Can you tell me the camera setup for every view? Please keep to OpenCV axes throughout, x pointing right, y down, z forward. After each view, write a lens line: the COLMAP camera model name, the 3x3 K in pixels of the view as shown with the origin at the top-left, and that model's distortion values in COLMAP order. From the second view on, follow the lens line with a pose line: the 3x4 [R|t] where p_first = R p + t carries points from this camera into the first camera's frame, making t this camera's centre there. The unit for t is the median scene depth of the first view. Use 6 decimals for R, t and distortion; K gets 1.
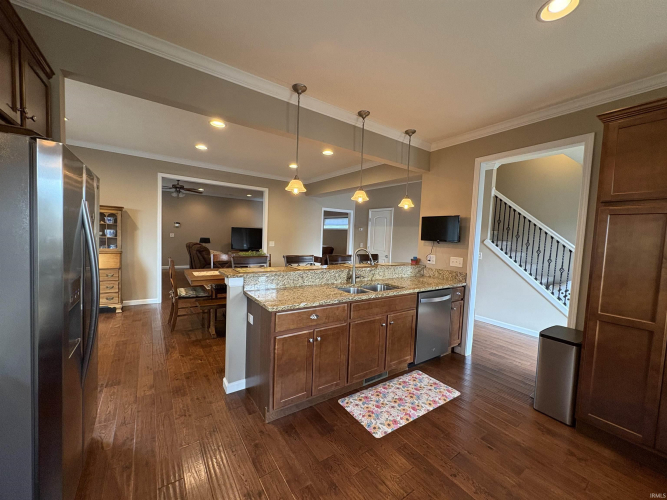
lens RADIAL K [[265.4, 0, 334.4], [0, 265.4, 249.3], [0, 0, 1]] dist [0.001222, -0.000181]
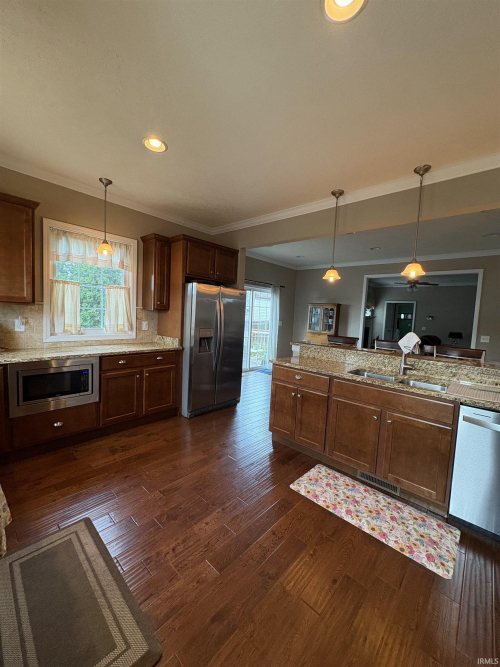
lens RADIAL K [[265.4, 0, 248.9], [0, 265.4, 334.5], [0, 0, 1]] dist [0.001222, -0.000181]
pose [[0.214904, 0.044994, -0.975598, 0.960520], [-0.097830, 0.994906, 0.024335, 0.037422], [0.971723, 0.090213, 0.218211, 0.412352]]
